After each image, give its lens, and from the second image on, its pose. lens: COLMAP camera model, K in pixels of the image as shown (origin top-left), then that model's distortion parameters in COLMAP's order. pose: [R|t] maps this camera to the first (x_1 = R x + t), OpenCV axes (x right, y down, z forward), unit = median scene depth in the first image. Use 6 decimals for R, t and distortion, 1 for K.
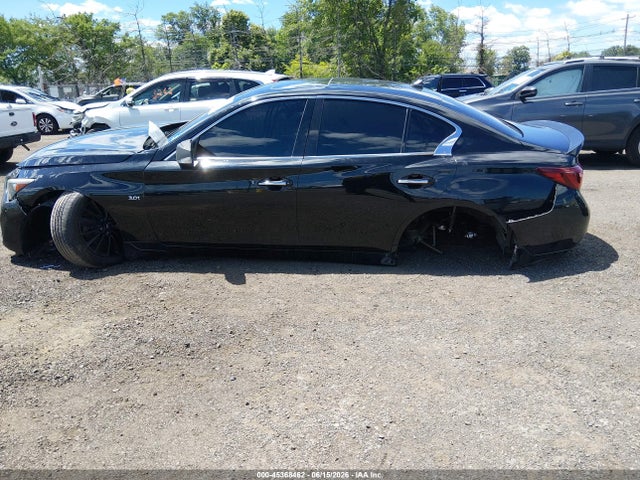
lens RADIAL K [[528.3, 0, 324.1], [0, 528.3, 255.9], [0, 0, 1]] dist [0.010858, -0.001737]
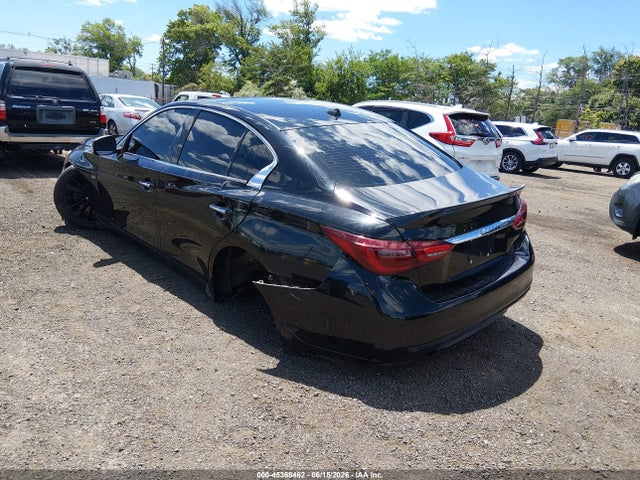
lens RADIAL K [[528.3, 0, 324.1], [0, 528.3, 255.9], [0, 0, 1]] dist [0.010858, -0.001737]
pose [[0.724553, 0.266564, -0.635584, 0.125372], [-0.313208, 0.948804, 0.040877, -0.022886], [0.613941, 0.169452, 0.770949, 0.064651]]
